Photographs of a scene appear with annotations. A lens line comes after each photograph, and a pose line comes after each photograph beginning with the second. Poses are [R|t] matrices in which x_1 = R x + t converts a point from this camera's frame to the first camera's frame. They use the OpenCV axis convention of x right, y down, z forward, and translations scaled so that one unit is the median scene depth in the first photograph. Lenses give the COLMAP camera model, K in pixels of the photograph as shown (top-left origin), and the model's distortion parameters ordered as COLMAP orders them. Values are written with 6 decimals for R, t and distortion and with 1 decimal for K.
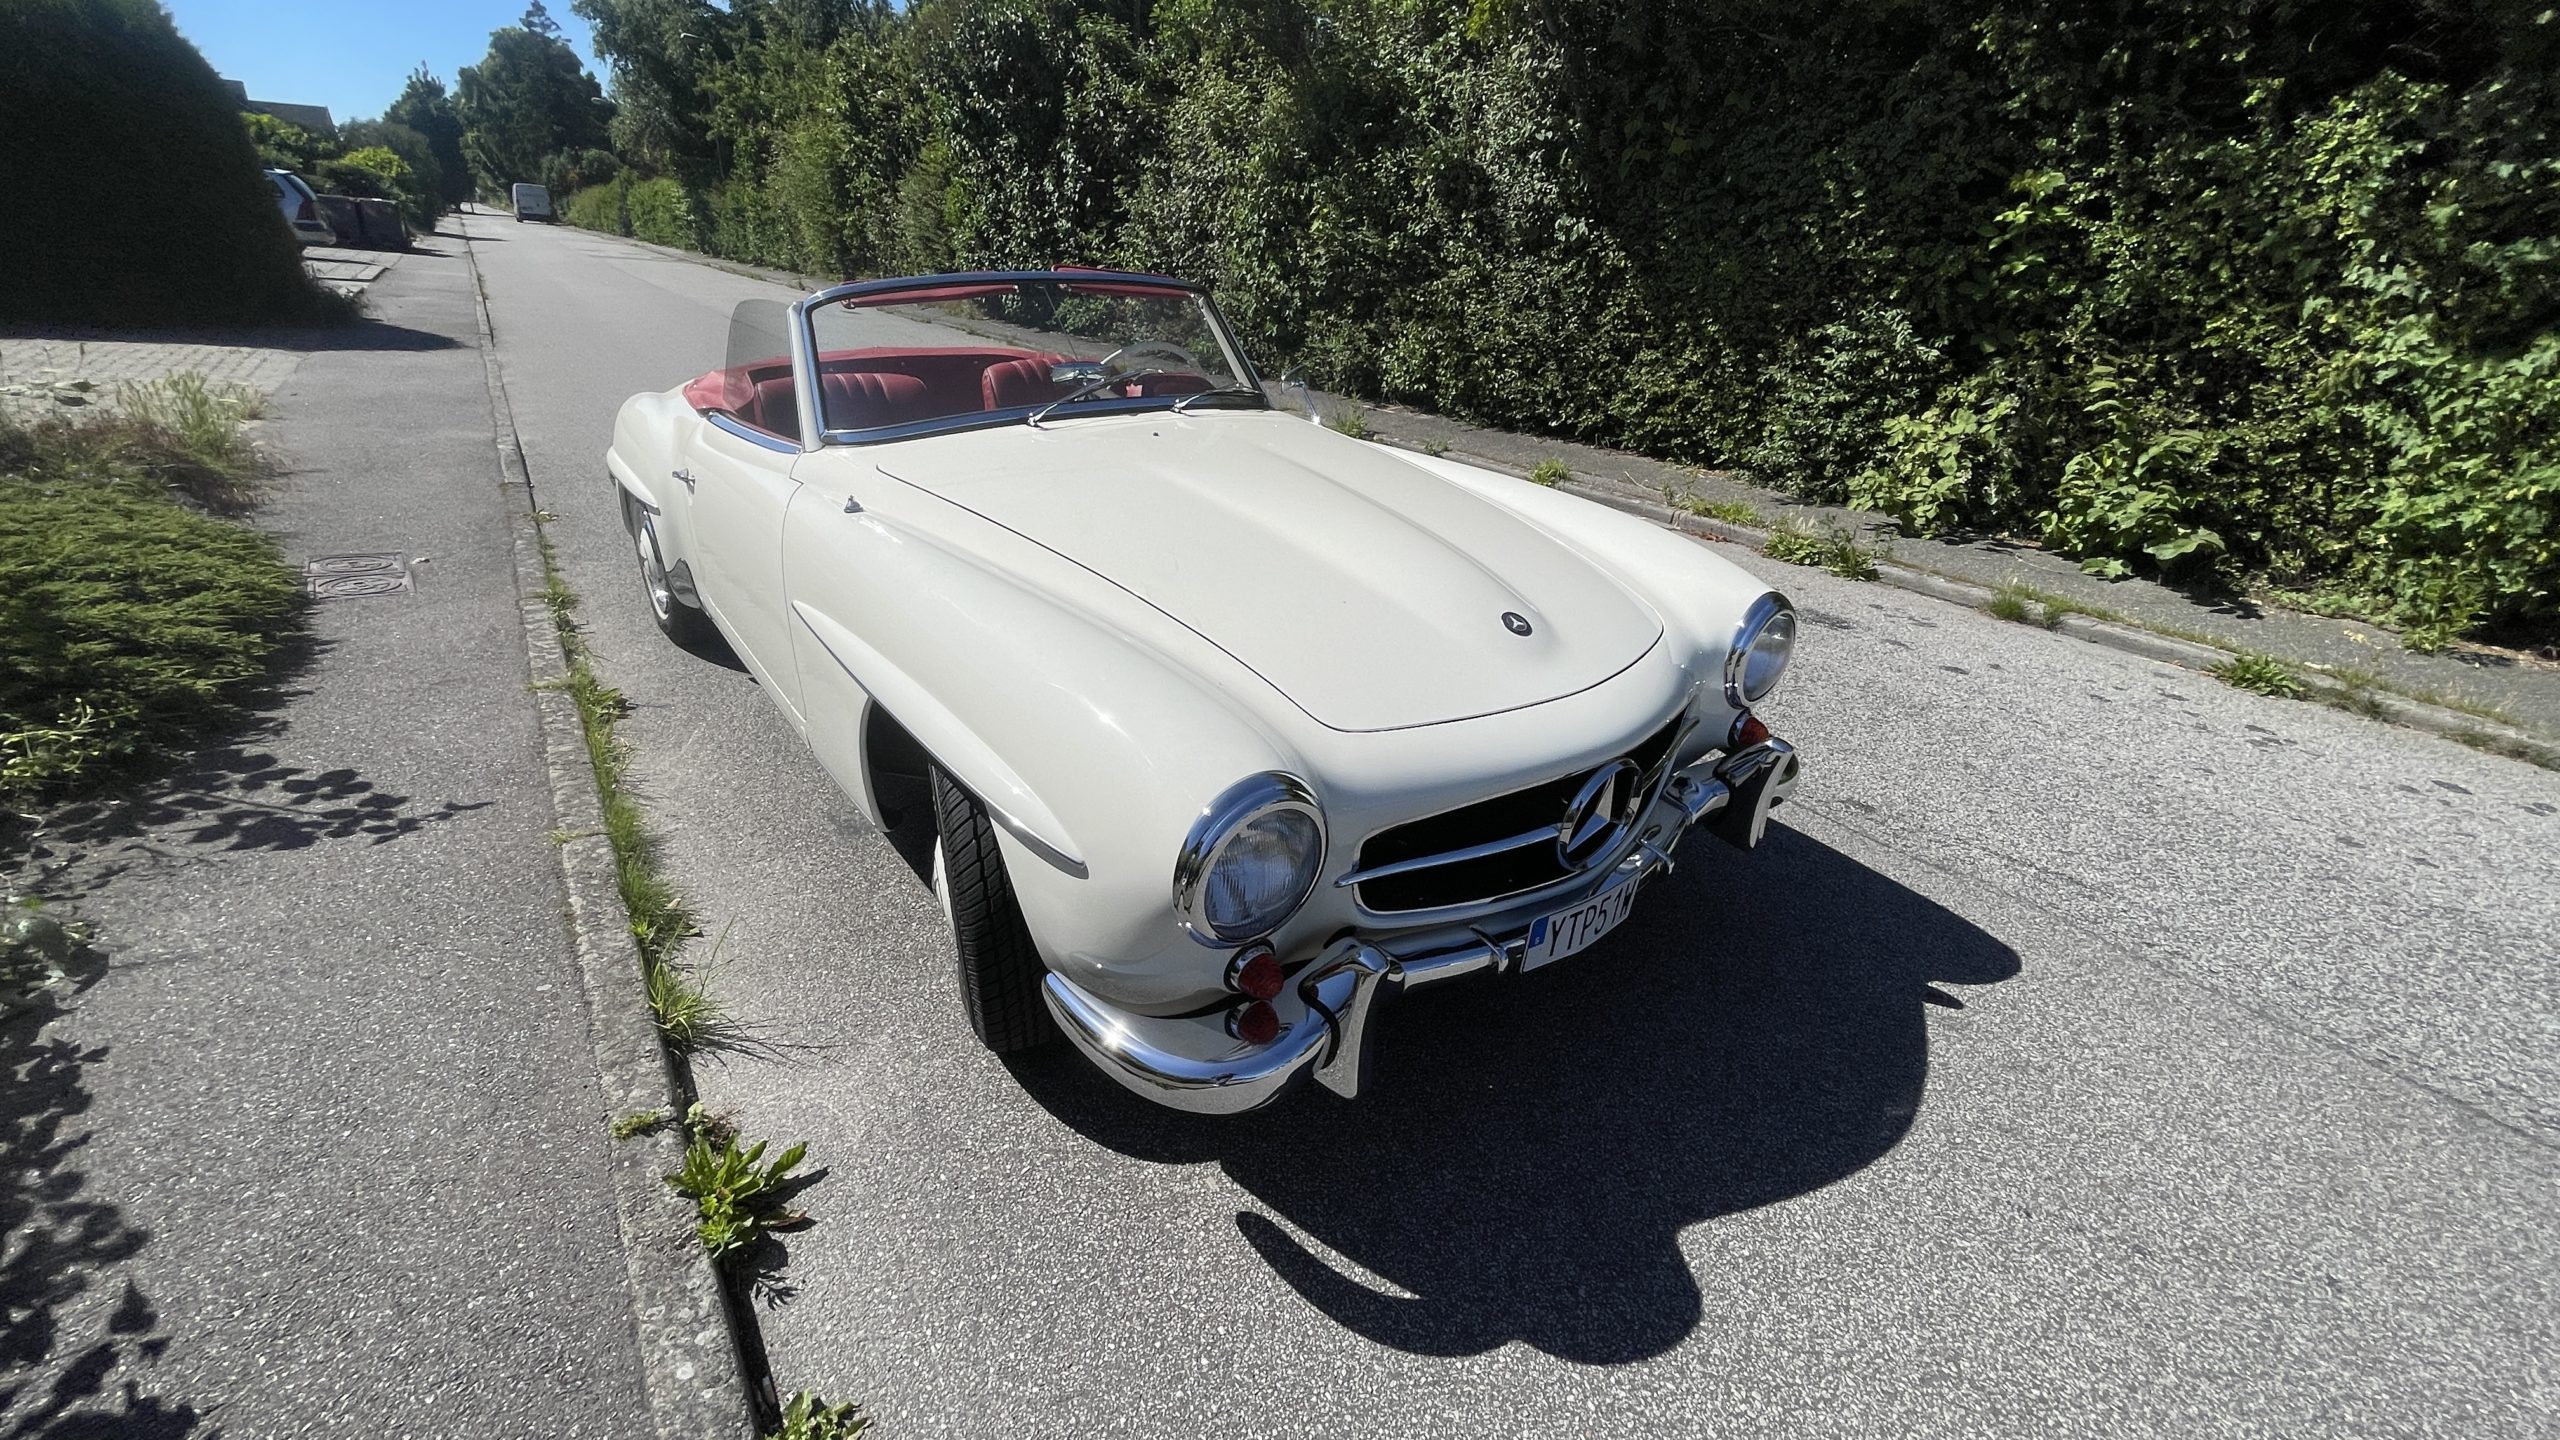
lens RADIAL K [[1029.1, 0, 1280.0], [0, 1029.1, 720.0], [0, 0, 1]] dist [-0.002004, 0.000298]
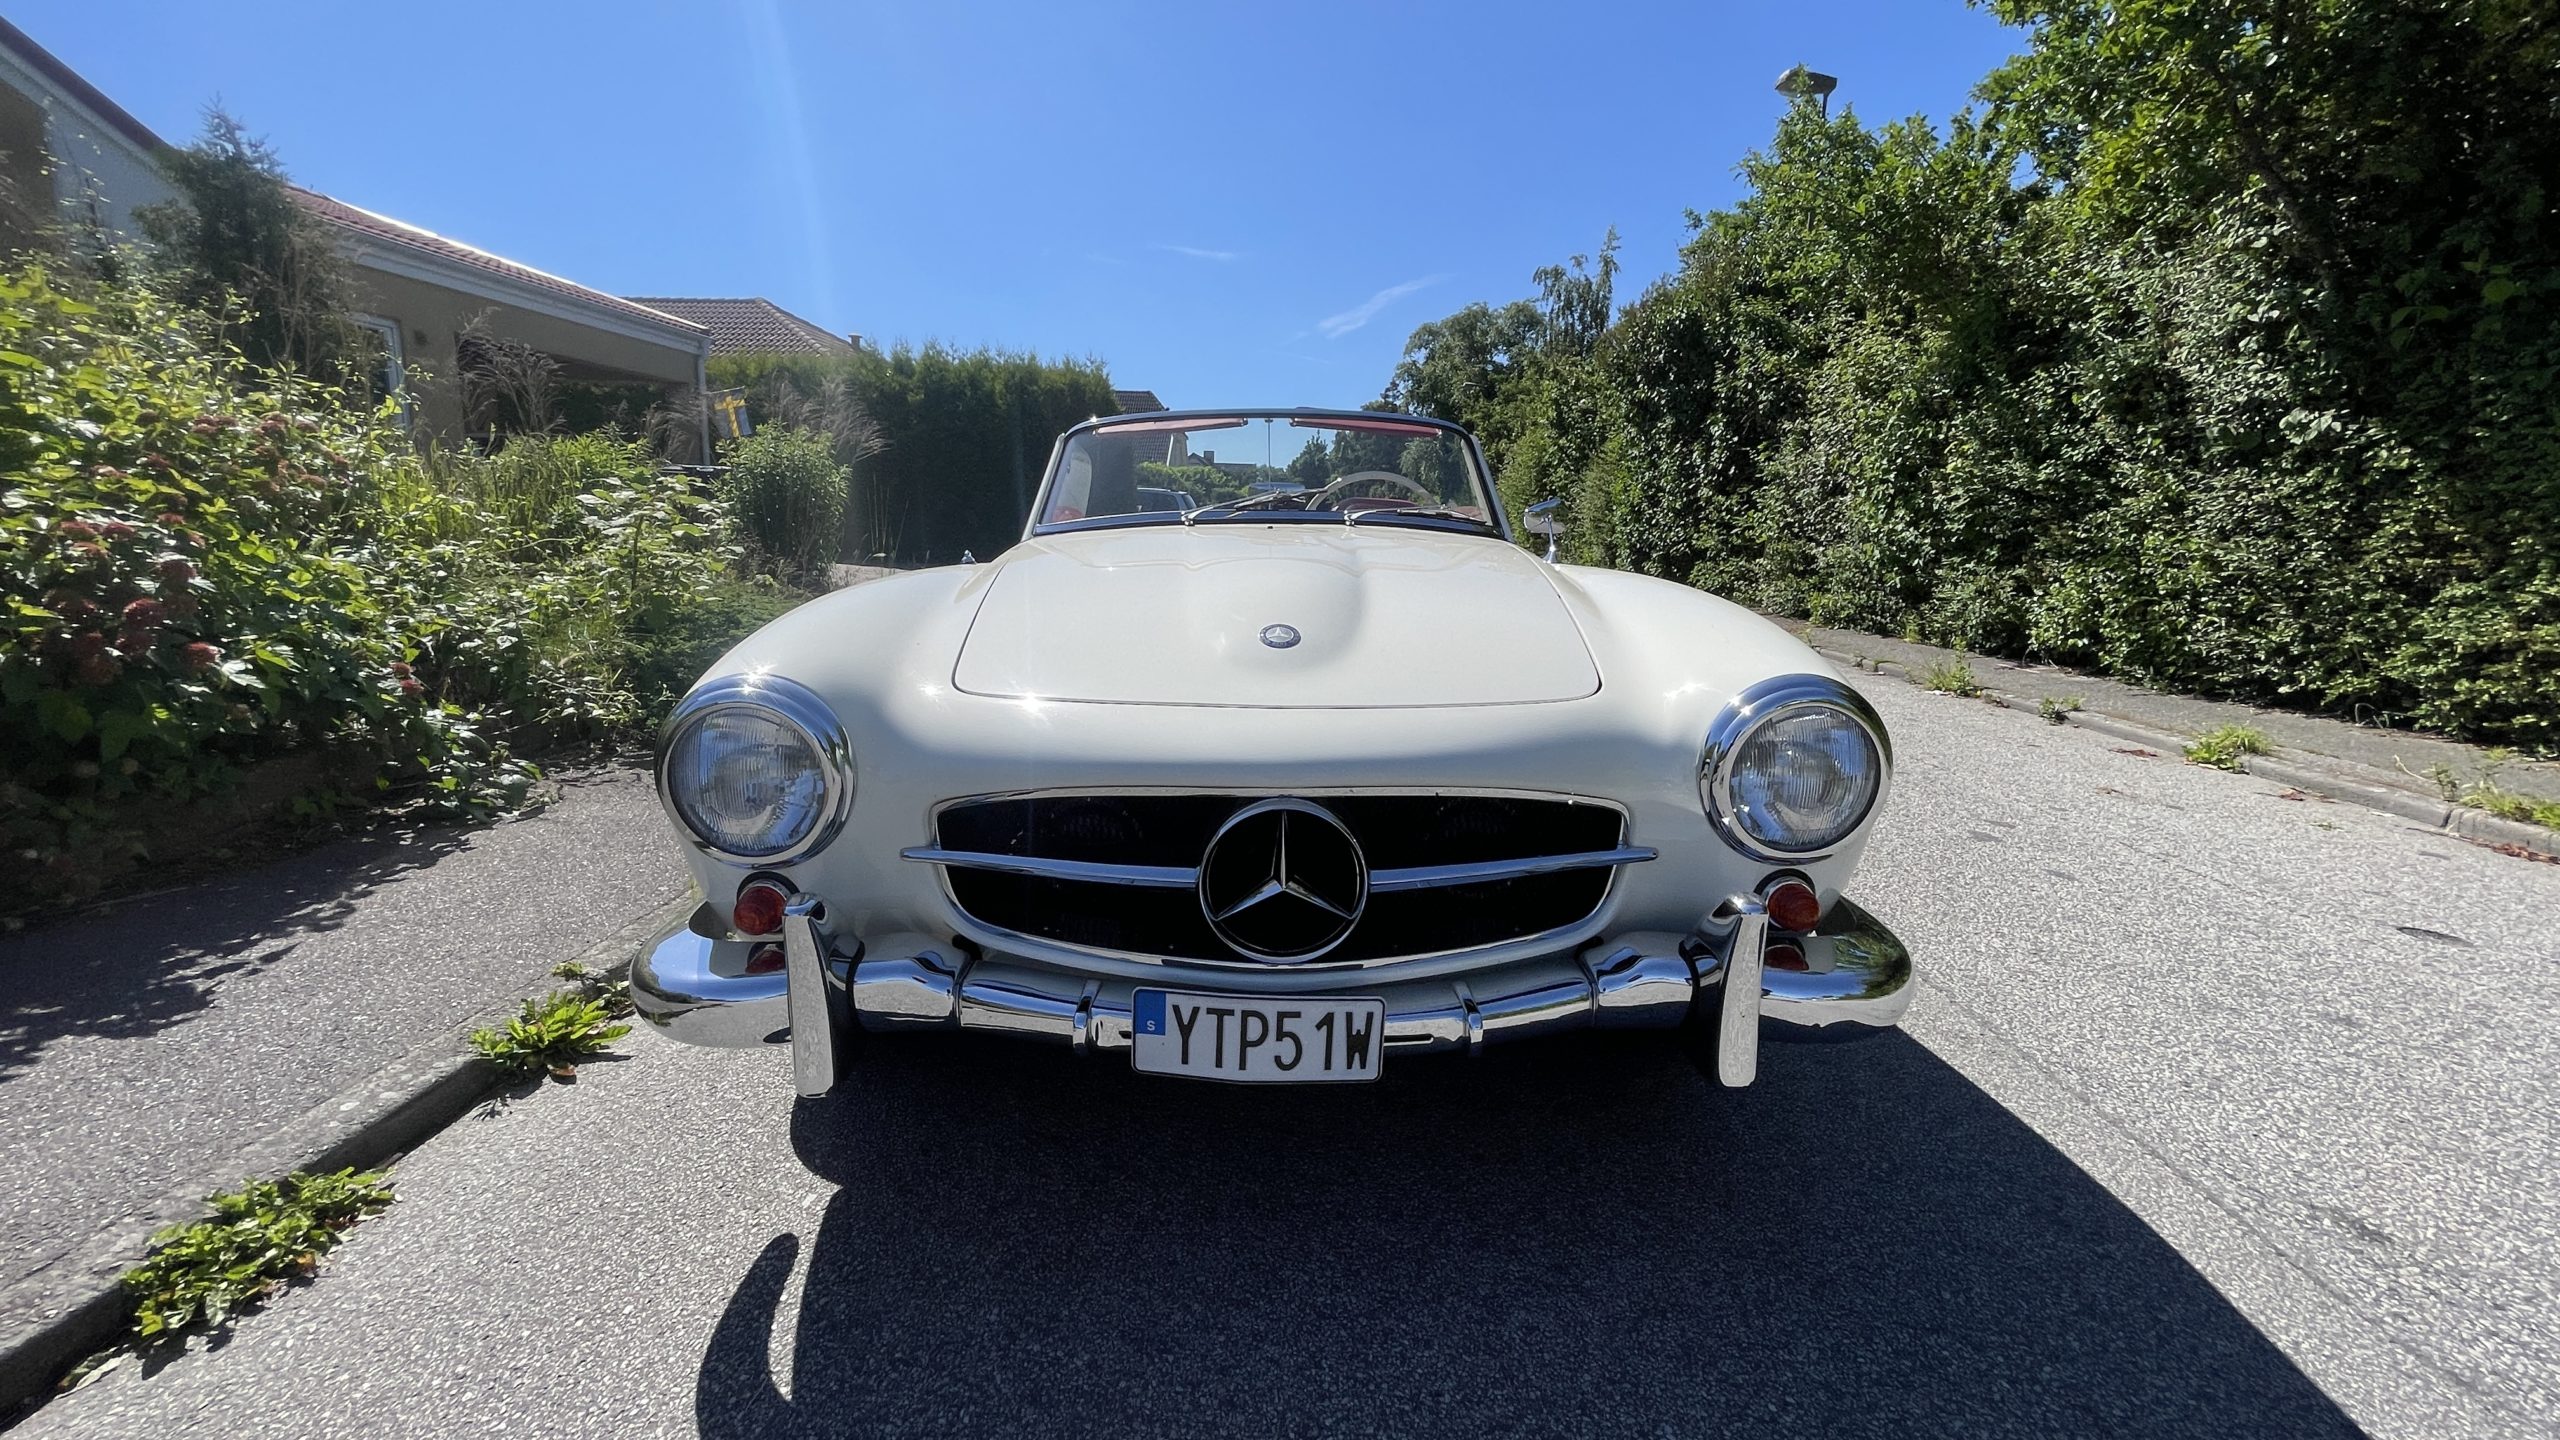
lens RADIAL K [[1034.5, 0, 1280.8], [0, 1034.5, 716.9], [0, 0, 1]] dist [0.002694, -0.000241]
pose [[0.786724, 0.085933, -0.611294, 0.180784], [-0.247741, 0.950969, -0.185154, 0.027910], [0.565411, 0.297108, 0.769440, 0.098480]]
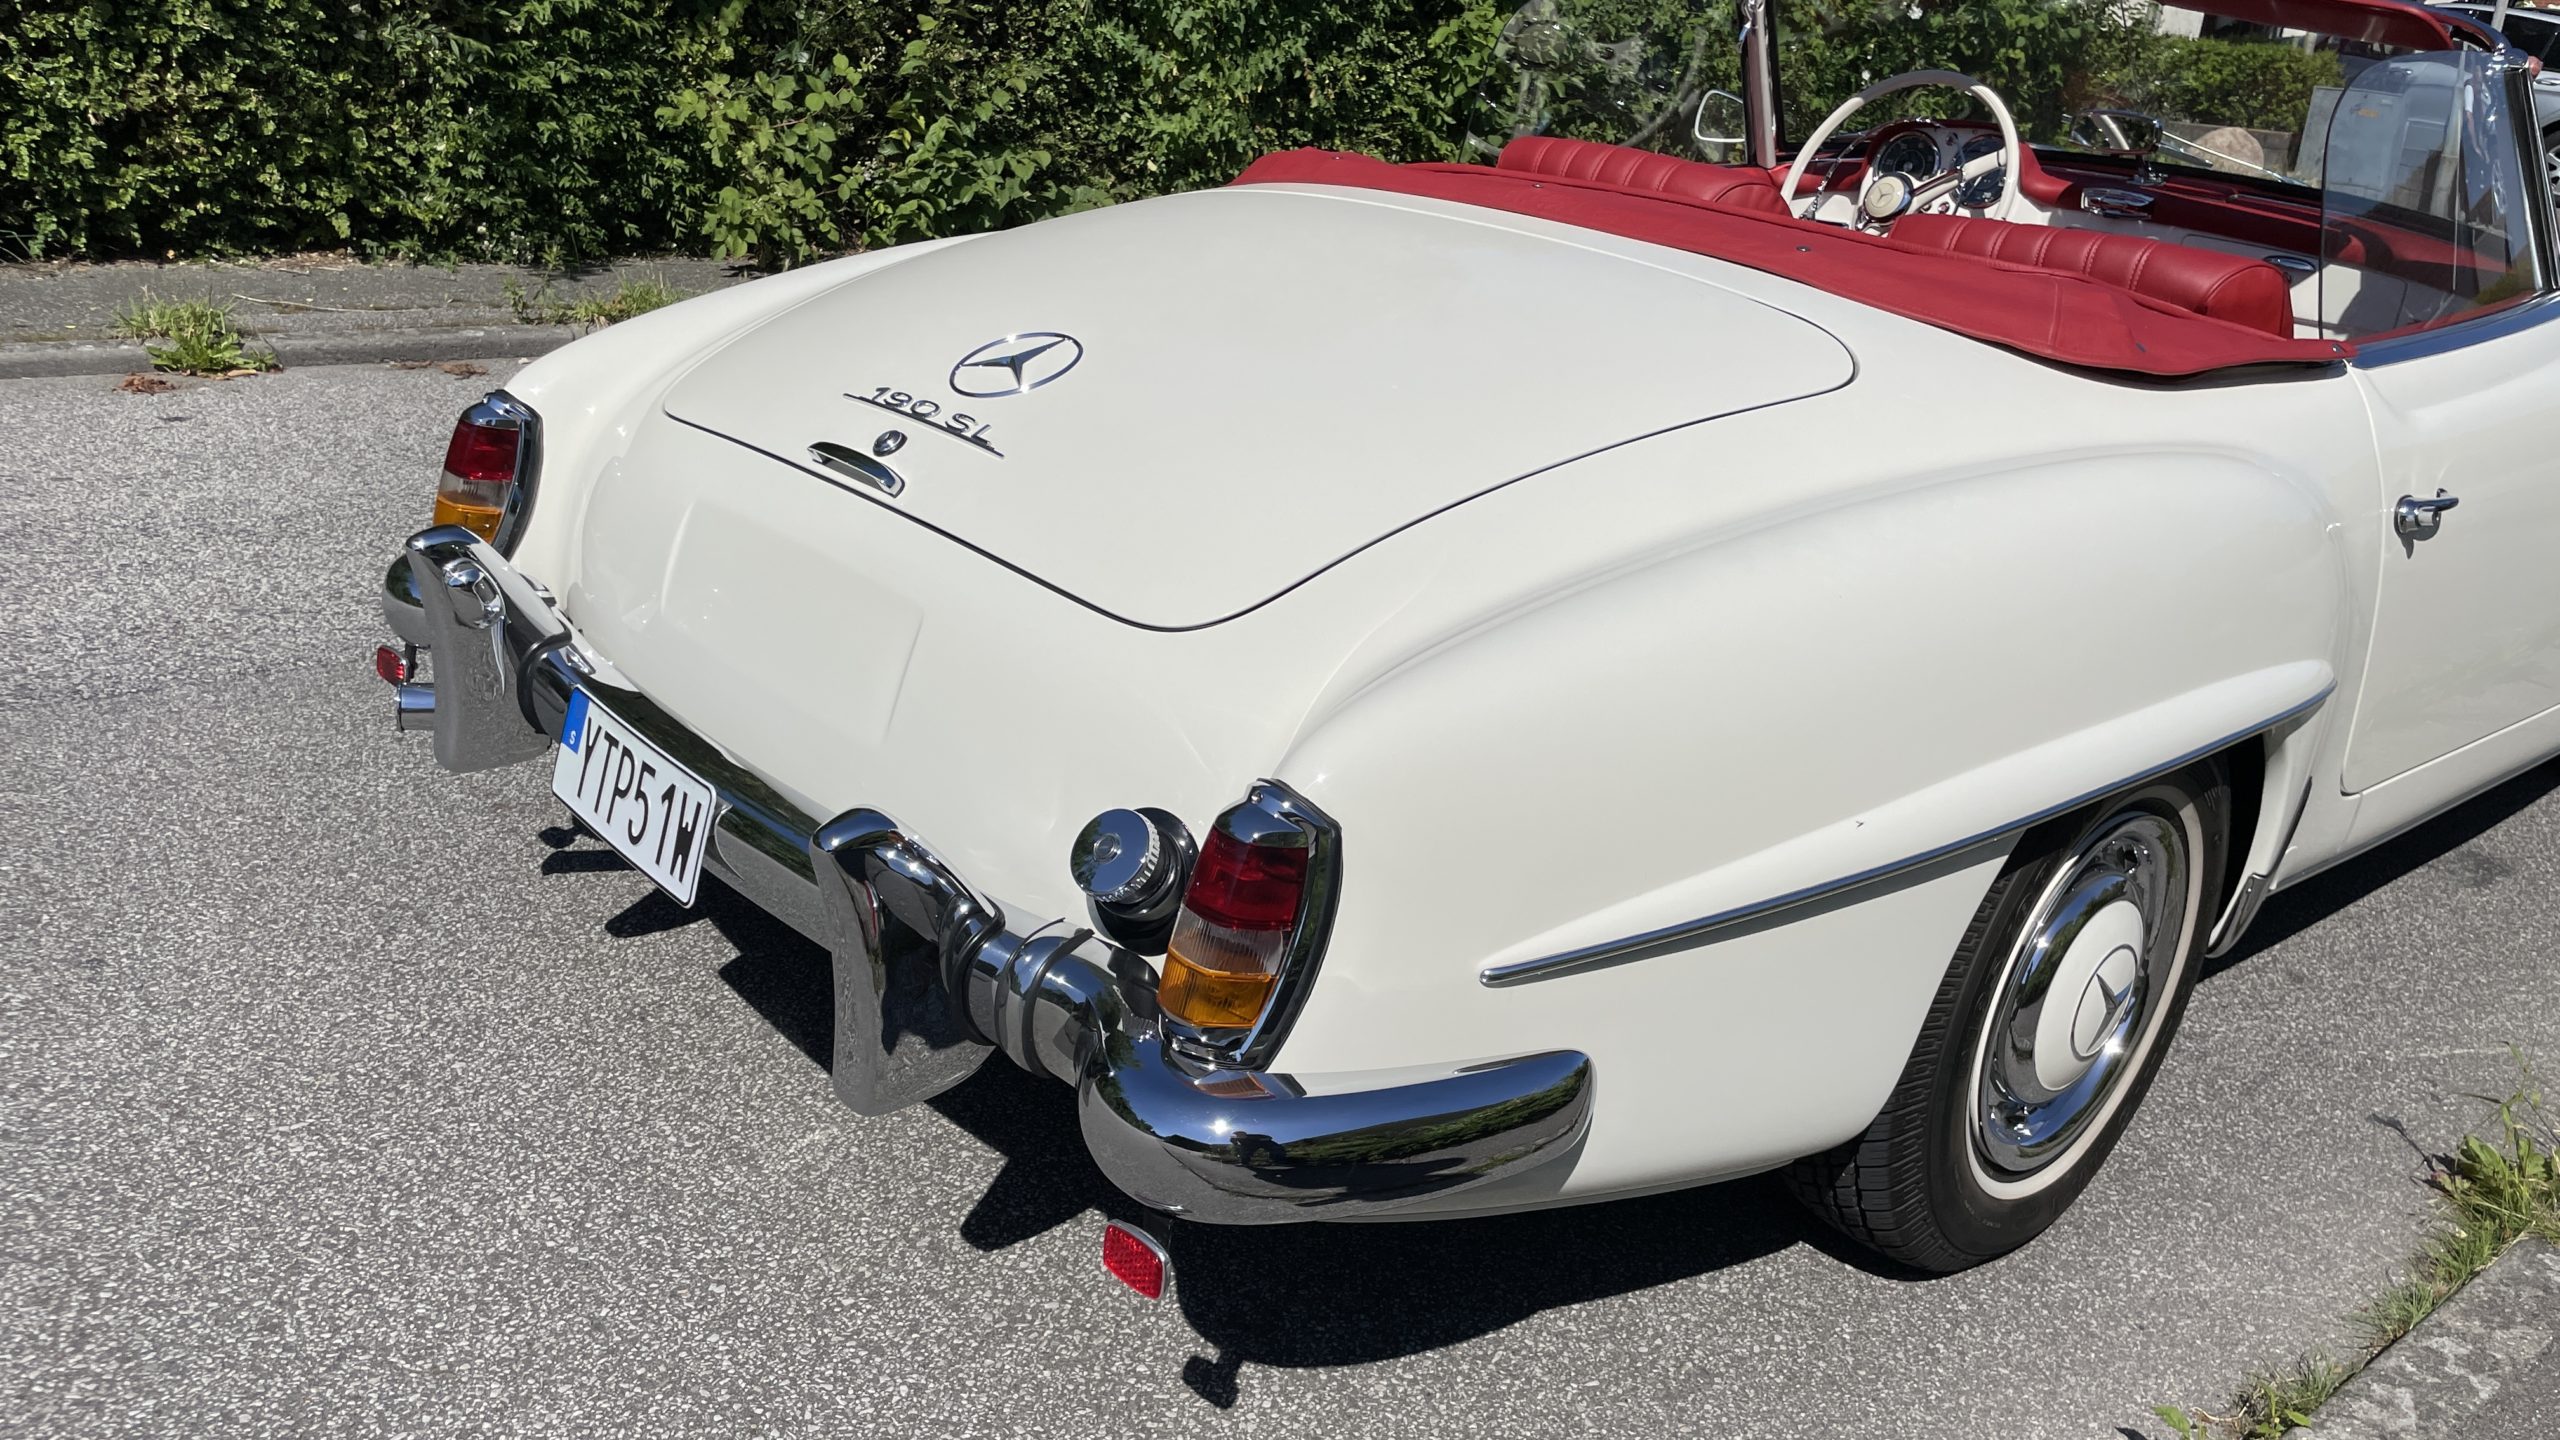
lens RADIAL K [[1960.5, 0, 1287.3], [0, 1960.5, 730.0], [0, 0, 1]] dist [0.093865, -0.134168]
pose [[-0.035145, -0.400096, 0.915799, -0.519744], [0.352764, 0.852412, 0.385942, -0.249287], [-0.935052, 0.336625, 0.111181, 0.545327]]
